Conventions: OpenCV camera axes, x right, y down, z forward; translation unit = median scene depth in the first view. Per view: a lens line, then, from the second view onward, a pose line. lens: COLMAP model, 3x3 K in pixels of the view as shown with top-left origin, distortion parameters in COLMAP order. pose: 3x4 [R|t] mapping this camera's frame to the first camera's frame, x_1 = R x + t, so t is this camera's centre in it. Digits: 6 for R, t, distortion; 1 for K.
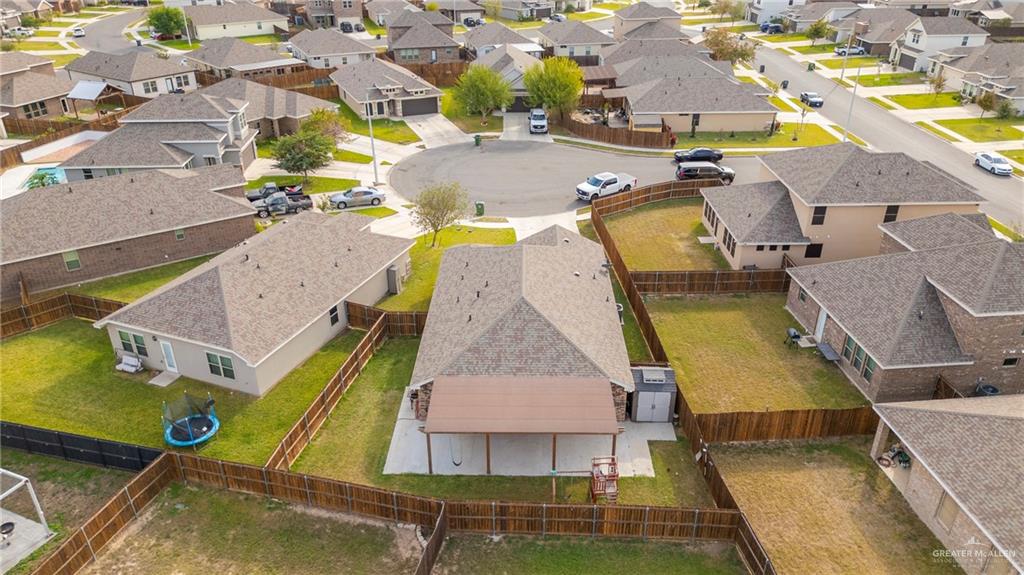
lens RADIAL K [[710.2, 0, 514.0], [0, 710.2, 286.7], [0, 0, 1]] dist [-0.006362, -0.001907]
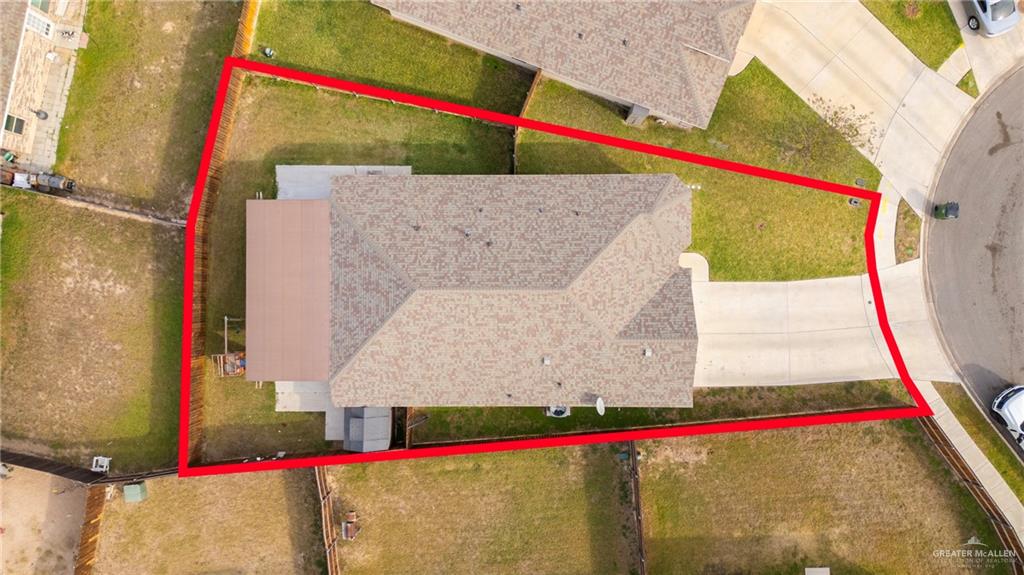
lens RADIAL K [[710.2, 0, 512.5], [0, 710.2, 284.8], [0, 0, 1]] dist [-0.006362, -0.001907]
pose [[0.019433, 0.999801, -0.004451, 0.012808], [-0.468879, 0.013045, 0.883166, -0.843404], [0.883049, -0.015075, 0.469039, 0.769027]]
